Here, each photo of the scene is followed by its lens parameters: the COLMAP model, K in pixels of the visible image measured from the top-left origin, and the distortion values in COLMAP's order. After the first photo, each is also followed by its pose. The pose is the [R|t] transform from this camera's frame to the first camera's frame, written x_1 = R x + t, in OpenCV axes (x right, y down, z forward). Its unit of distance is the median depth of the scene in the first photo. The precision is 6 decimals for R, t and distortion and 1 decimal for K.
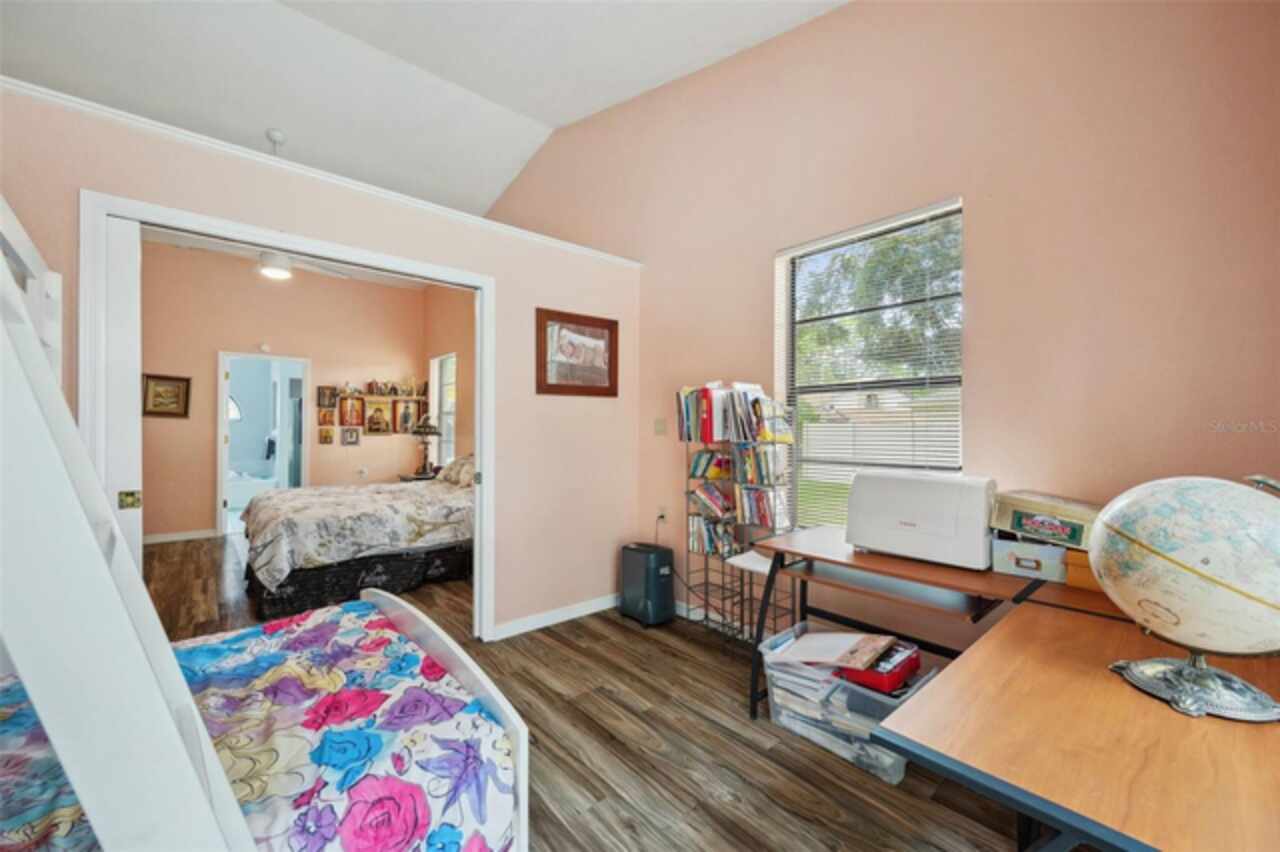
lens RADIAL K [[510.3, 0, 639.0], [0, 510.3, 424.4], [0, 0, 1]] dist [-0.000842, 0.000065]
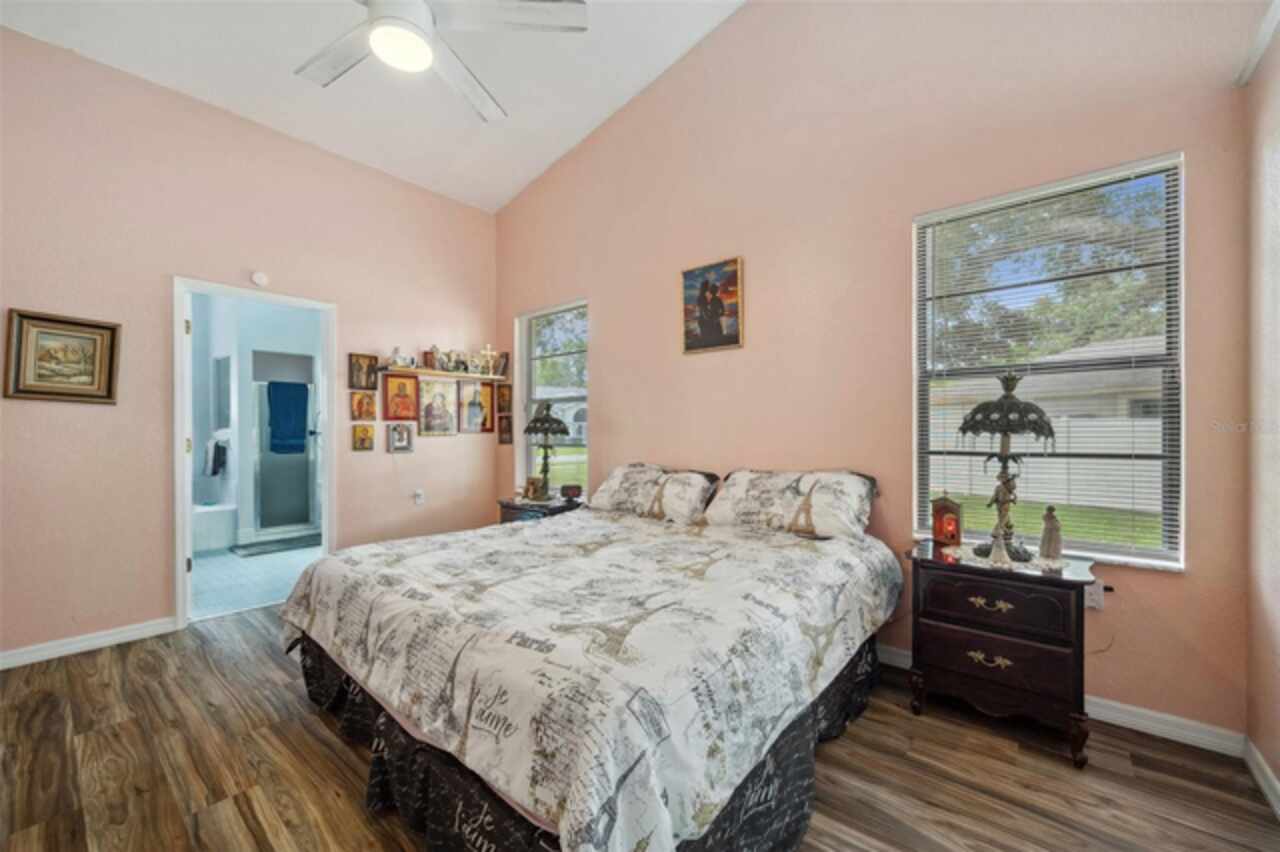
lens RADIAL K [[510.3, 0, 640.3], [0, 510.3, 430.1], [0, 0, 1]] dist [-0.000842, 0.000065]
pose [[0.987344, -0.011920, 0.158145, -0.387187], [0.009914, 0.999860, 0.013471, 0.008848], [-0.158284, -0.011732, 0.987324, 0.362342]]
